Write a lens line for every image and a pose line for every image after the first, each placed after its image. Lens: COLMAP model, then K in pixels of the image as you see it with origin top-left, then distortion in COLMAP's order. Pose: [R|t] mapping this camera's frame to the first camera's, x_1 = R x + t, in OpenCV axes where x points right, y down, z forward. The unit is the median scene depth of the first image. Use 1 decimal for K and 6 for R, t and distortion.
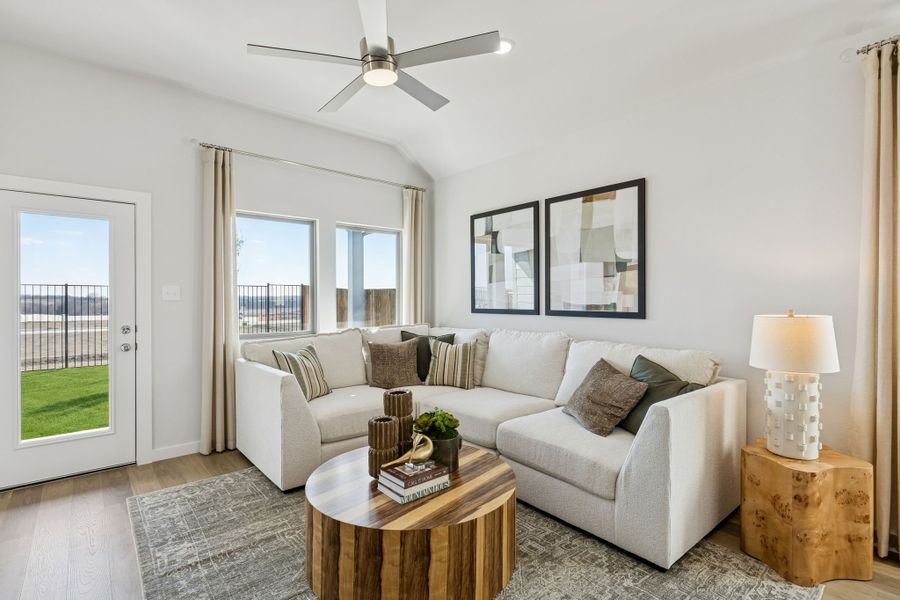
lens RADIAL K [[426.1, 0, 444.5], [0, 426.1, 300.6], [0, 0, 1]] dist [-0.009242, 0.002423]
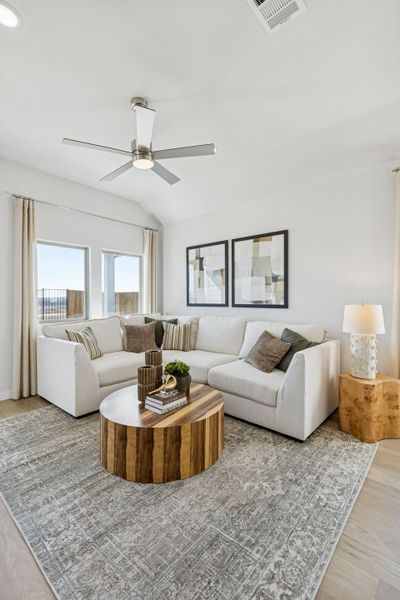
lens RADIAL K [[269.0, 0, 201.9], [0, 269.0, 300.2], [0, 0, 1]] dist [0.000555, 0.000082]
pose [[0.987303, 0.000035, 0.158846, -0.064893], [0.000140, 0.999999, -0.001092, 0.009711], [-0.158846, 0.001101, 0.987303, -0.061173]]
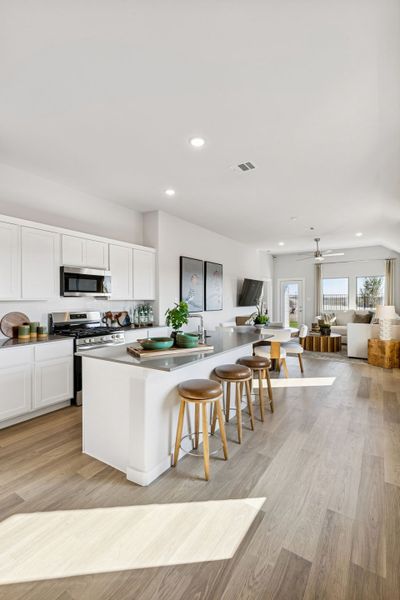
lens RADIAL K [[269.0, 0, 197.9], [0, 269.0, 300.4], [0, 0, 1]] dist [0.000555, 0.000082]
pose [[0.274933, 0.002830, -0.961459, 1.853192], [0.000535, 0.999995, 0.003096, -0.016462], [0.961463, -0.001366, 0.274930, -0.933925]]
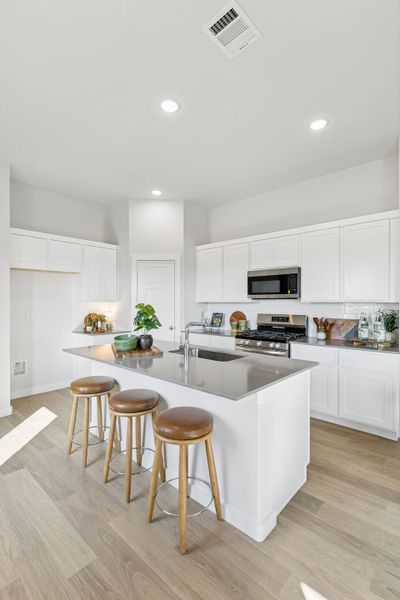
lens RADIAL K [[284.1, 0, 211.3], [0, 284.1, 304.2], [0, 0, 1]] dist [-0.009242, 0.002423]
pose [[-0.989127, 0.001334, -0.147056, 0.945955], [-0.000040, 0.999956, 0.009342, -0.017613], [0.147062, 0.009246, -0.989084, 0.129852]]
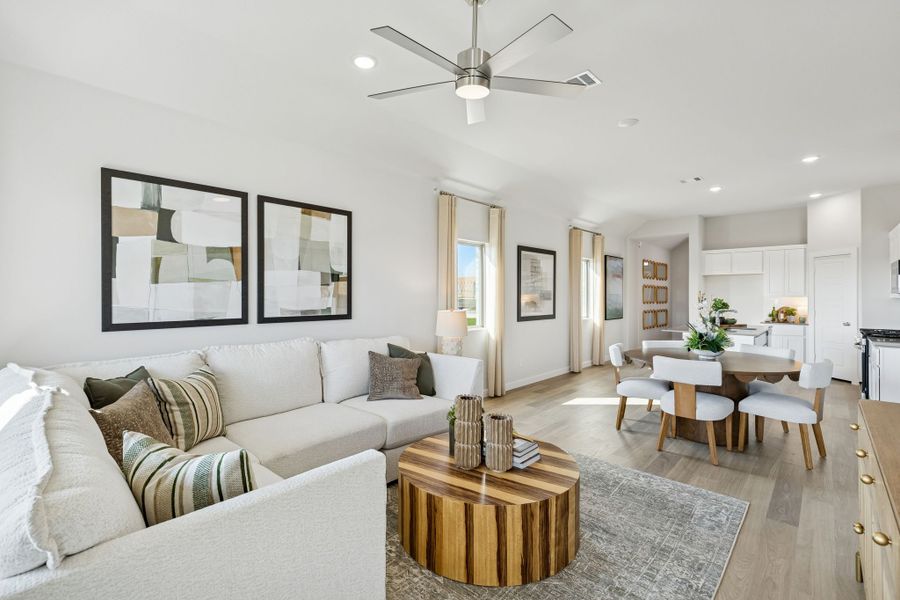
lens RADIAL K [[403.5, 0, 441.4], [0, 403.5, 298.1], [0, 0, 1]] dist [0.000555, 0.000082]
pose [[-0.108643, -0.009863, 0.994032, -0.792570], [0.000416, 0.999950, 0.009967, -0.033208], [-0.994081, 0.001496, -0.108633, 0.850561]]
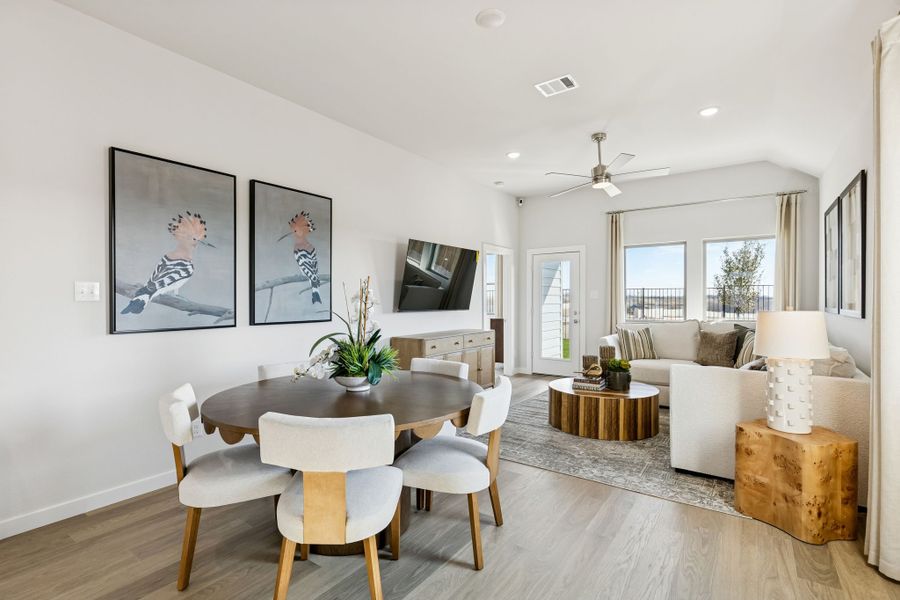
lens RADIAL K [[426.1, 0, 441.9], [0, 426.1, 301.2], [0, 0, 1]] dist [-0.009242, 0.002423]
pose [[0.244864, 0.004774, -0.969546, 1.127701], [-0.002344, 0.999988, 0.004332, 0.004056], [0.969555, 0.001212, 0.244872, -0.139129]]
